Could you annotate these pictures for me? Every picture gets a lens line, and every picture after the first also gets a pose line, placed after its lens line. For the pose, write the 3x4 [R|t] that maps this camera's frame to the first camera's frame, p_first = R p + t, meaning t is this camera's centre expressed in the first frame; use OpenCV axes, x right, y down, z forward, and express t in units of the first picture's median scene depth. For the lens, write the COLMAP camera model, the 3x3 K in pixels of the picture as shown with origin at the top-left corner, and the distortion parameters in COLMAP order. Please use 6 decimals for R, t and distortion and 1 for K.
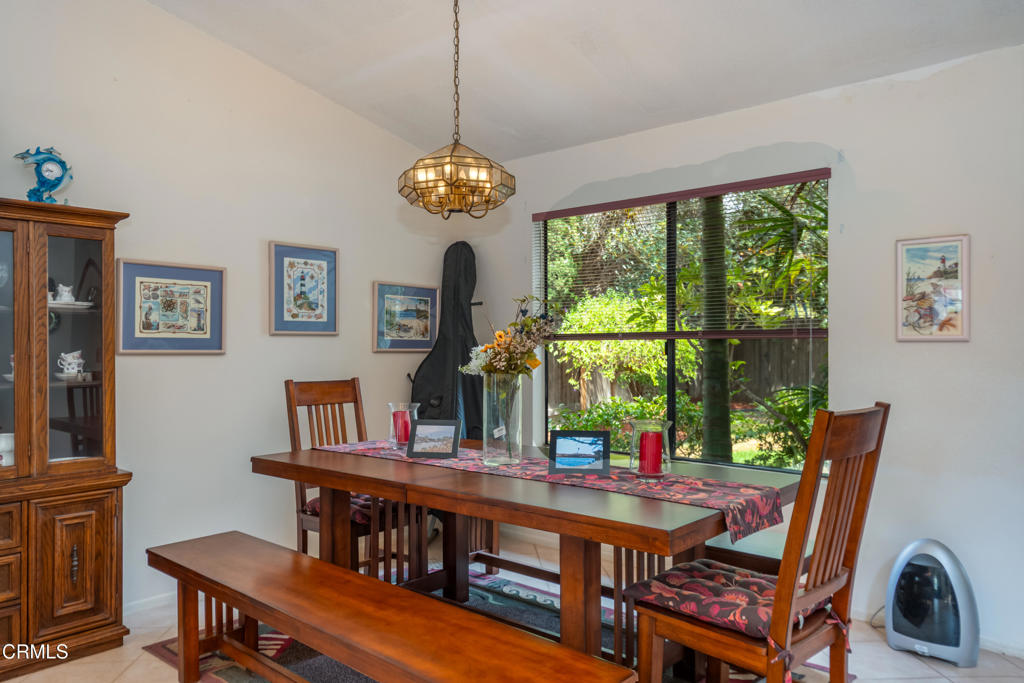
lens RADIAL K [[726.5, 0, 512.0], [0, 726.5, 341.5], [0, 0, 1]] dist [-0.010765, -0.002689]
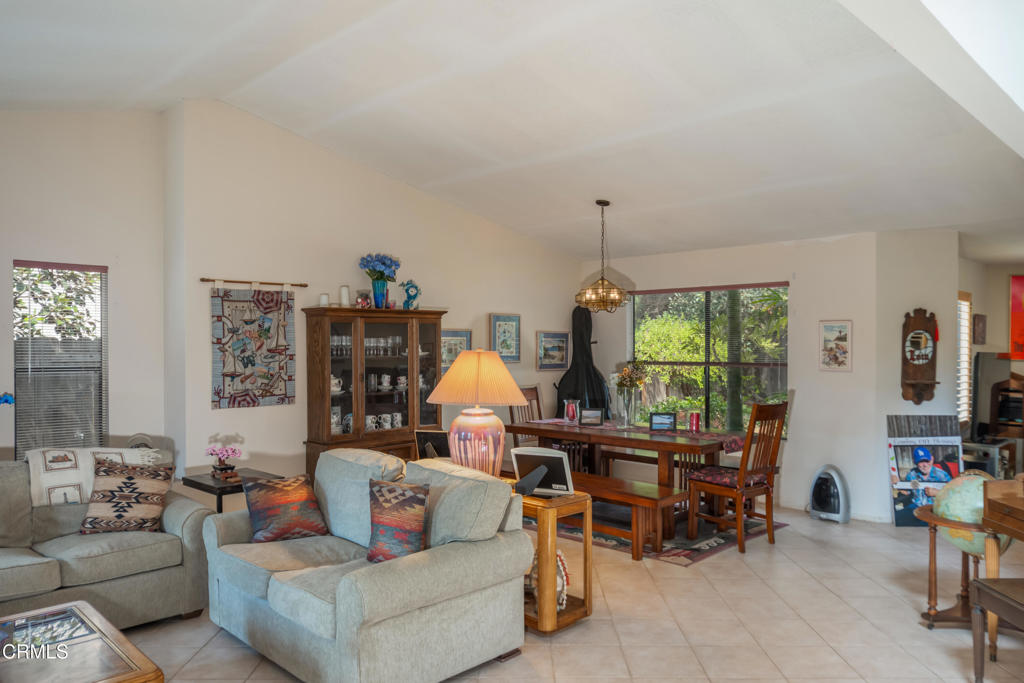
lens RADIAL K [[714.3, 0, 512.0], [0, 714.3, 341.5], [0, 0, 1]] dist [0.007212, 0.000815]
pose [[0.997700, 0.000124, -0.067784, -0.166302], [0.000017, 0.999998, 0.002082, -0.076626], [0.067784, -0.002079, 0.997698, -0.926390]]
